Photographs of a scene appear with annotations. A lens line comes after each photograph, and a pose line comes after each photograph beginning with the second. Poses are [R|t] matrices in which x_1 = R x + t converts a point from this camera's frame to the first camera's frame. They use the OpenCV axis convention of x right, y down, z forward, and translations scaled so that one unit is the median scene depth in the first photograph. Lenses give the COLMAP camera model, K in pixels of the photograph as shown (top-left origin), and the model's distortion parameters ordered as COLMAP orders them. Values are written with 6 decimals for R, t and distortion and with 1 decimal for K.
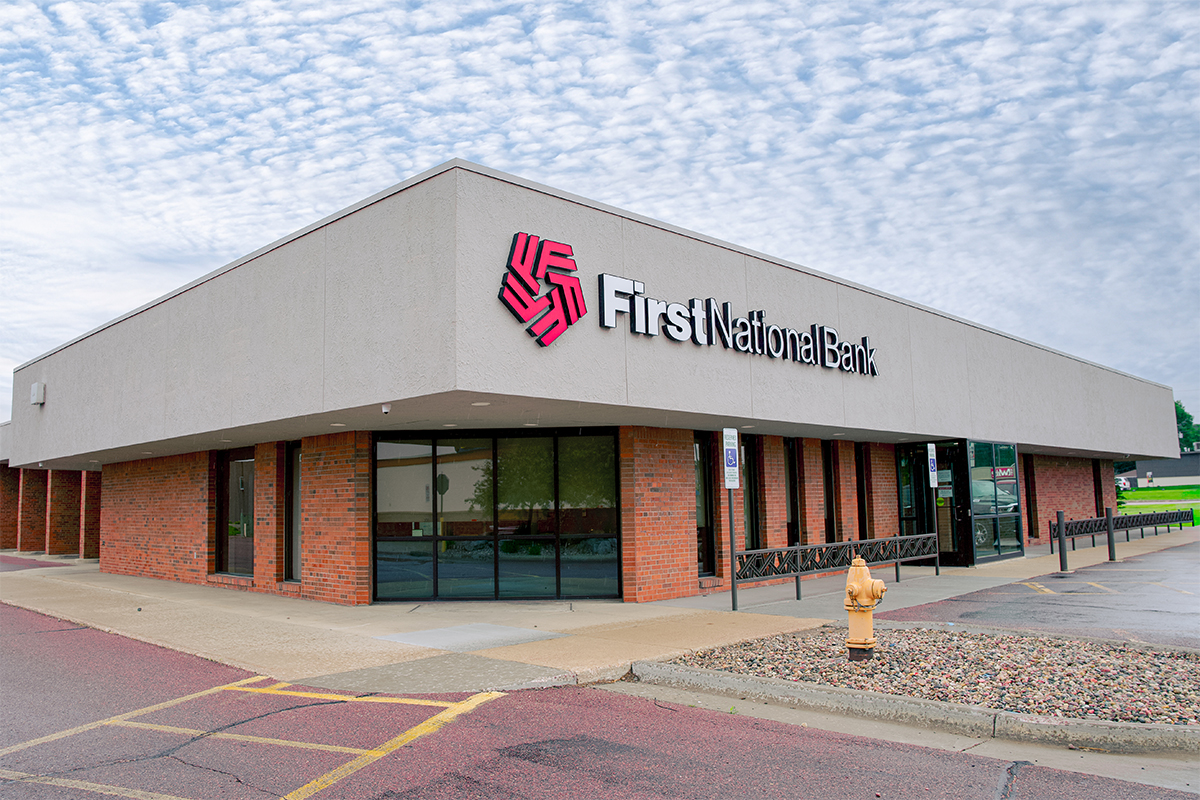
lens RADIAL K [[823.8, 0, 600.0], [0, 823.8, 400.0], [0, 0, 1]] dist [-0.184037, 0.126685]
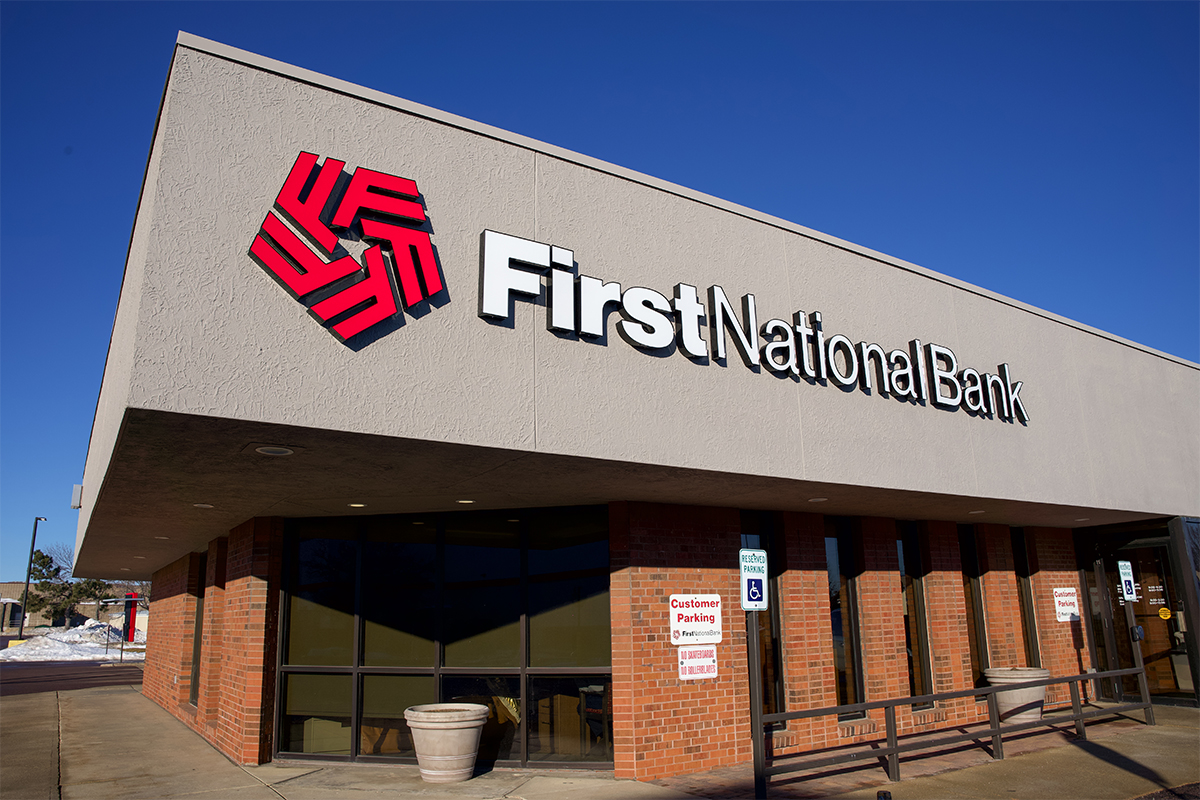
lens RADIAL K [[823.8, 0, 600.0], [0, 823.8, 400.0], [0, 0, 1]] dist [-0.184037, 0.126685]
pose [[0.979743, -0.053563, -0.192963, 0.153189], [0.027565, 0.990465, -0.134978, 0.040193], [0.198353, 0.126925, 0.971878, 0.359718]]
